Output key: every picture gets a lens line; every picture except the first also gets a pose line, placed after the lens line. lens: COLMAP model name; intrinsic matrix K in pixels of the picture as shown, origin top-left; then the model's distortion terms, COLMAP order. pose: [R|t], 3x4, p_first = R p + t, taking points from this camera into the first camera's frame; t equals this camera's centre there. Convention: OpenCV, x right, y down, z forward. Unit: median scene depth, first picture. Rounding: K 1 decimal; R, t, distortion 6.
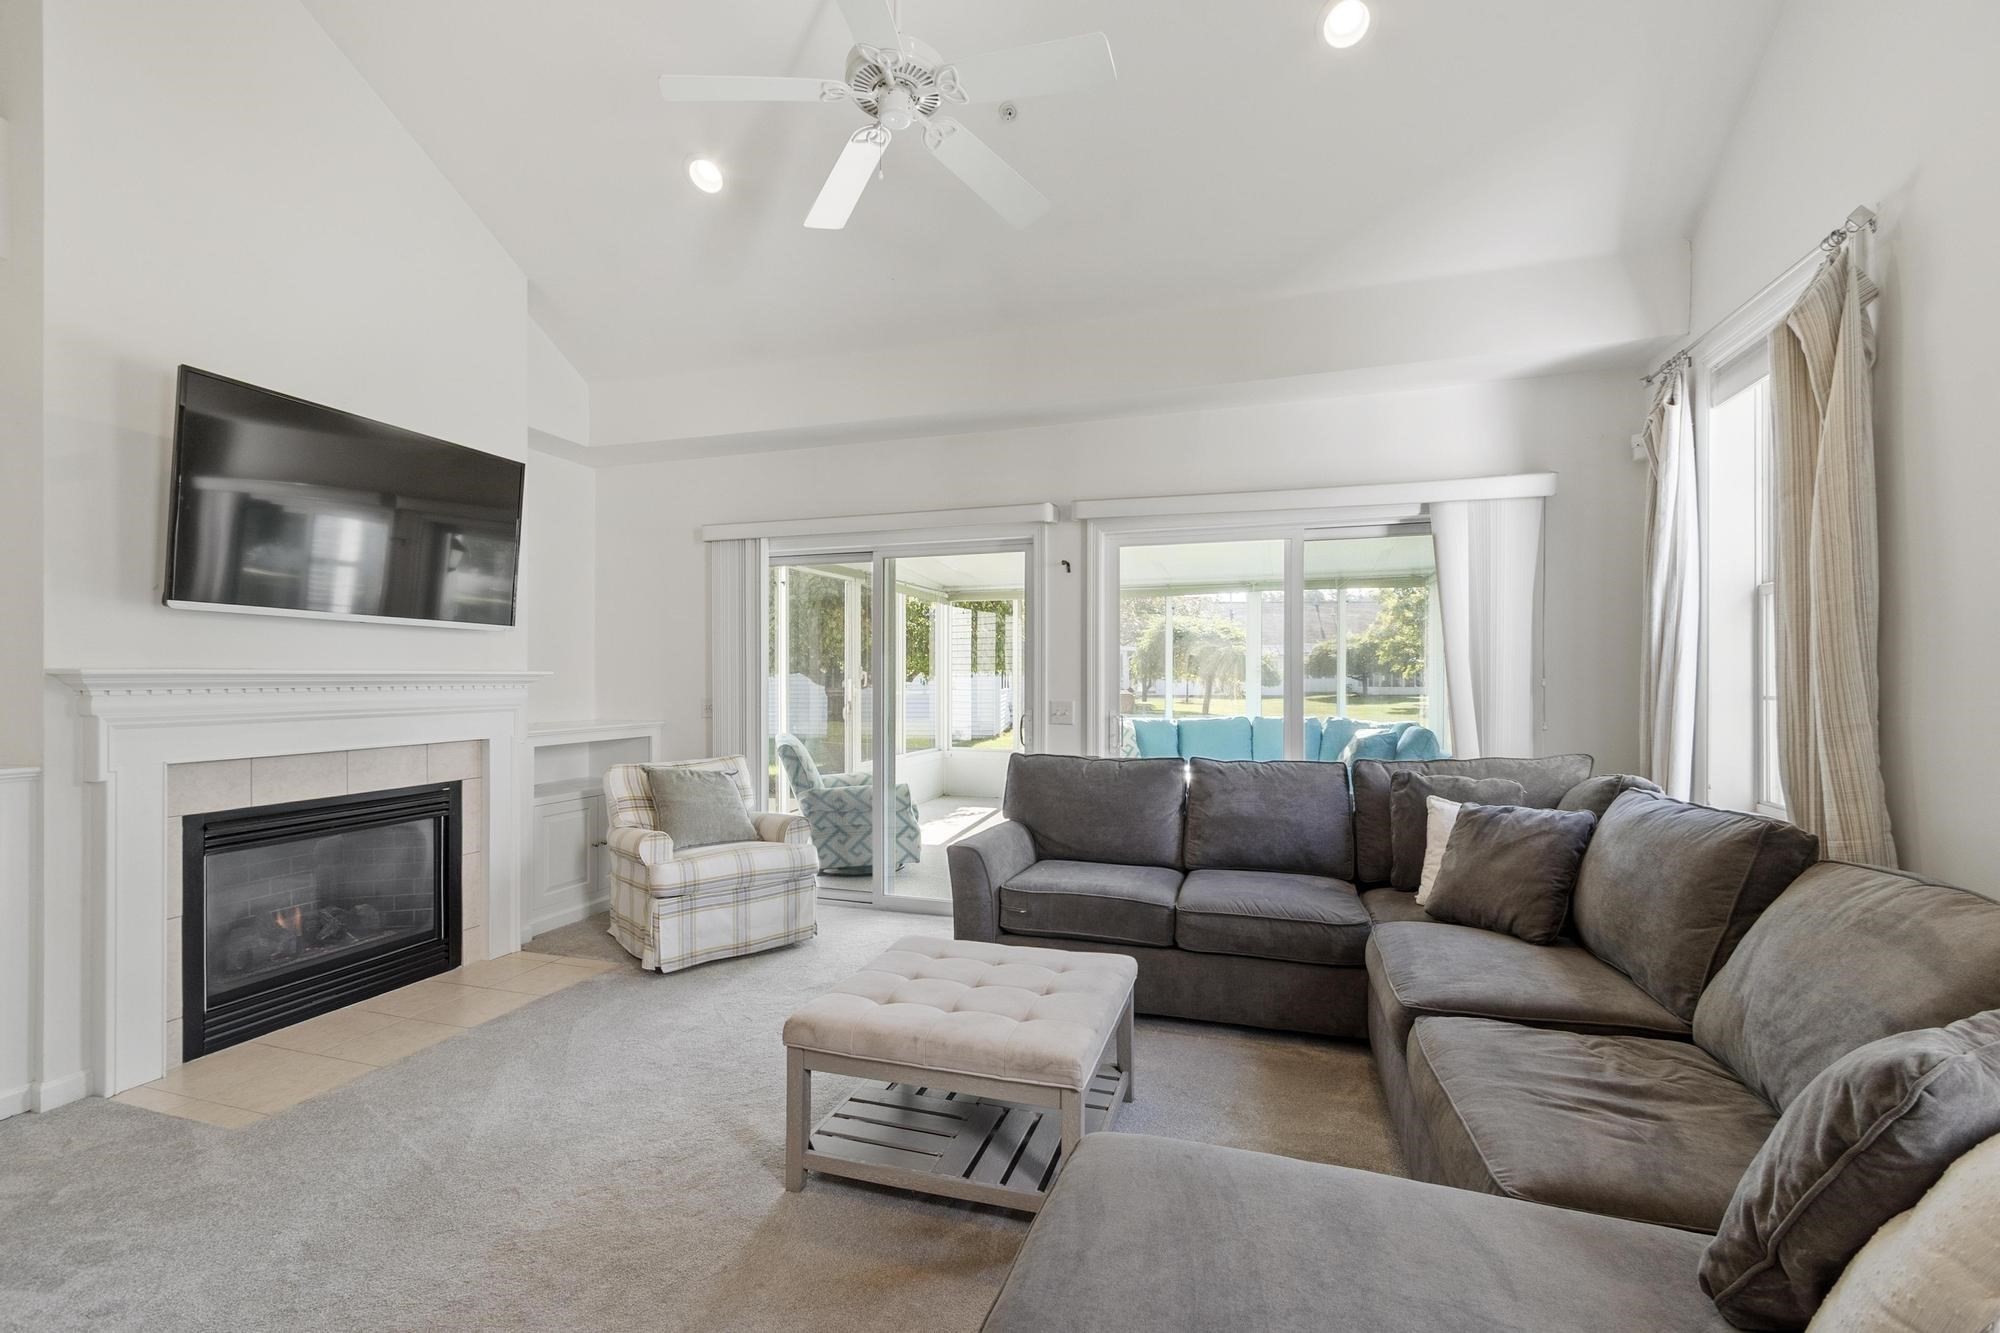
lens RADIAL K [[891.1, 0, 1000.0], [0, 891.1, 666.5], [0, 0, 1]] dist [0.023630, -0.000022]
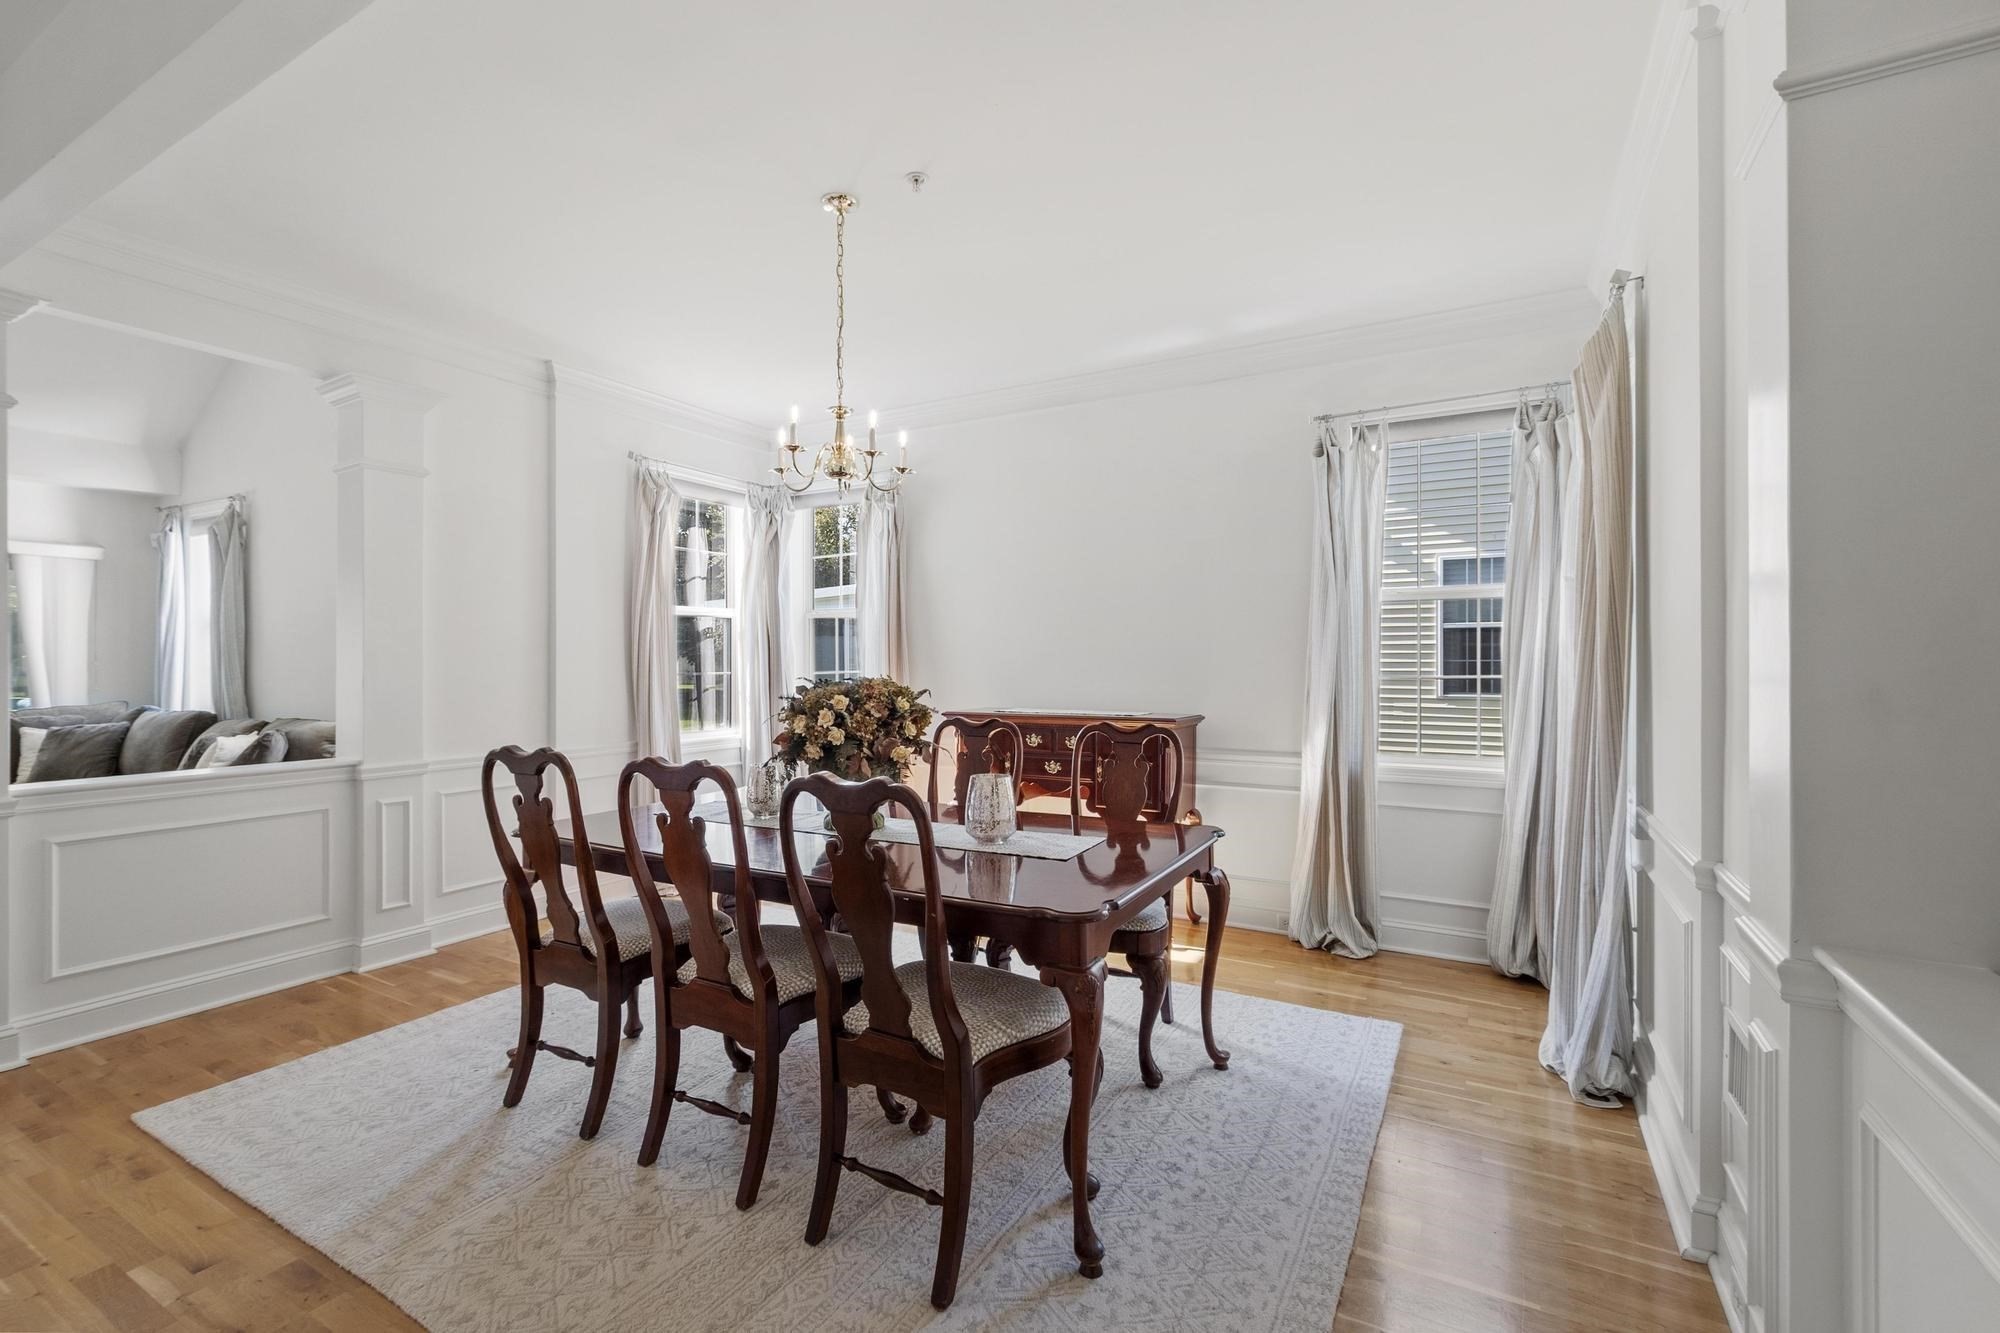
lens RADIAL K [[882.0, 0, 1000.0], [0, 882.0, 666.5], [0, 0, 1]] dist [-0.002471, -0.000565]
pose [[0.189867, -0.001109, 0.981809, -1.005382], [-0.011290, 0.999931, 0.003312, -0.004479], [-0.981745, -0.011713, 0.189841, -1.436738]]
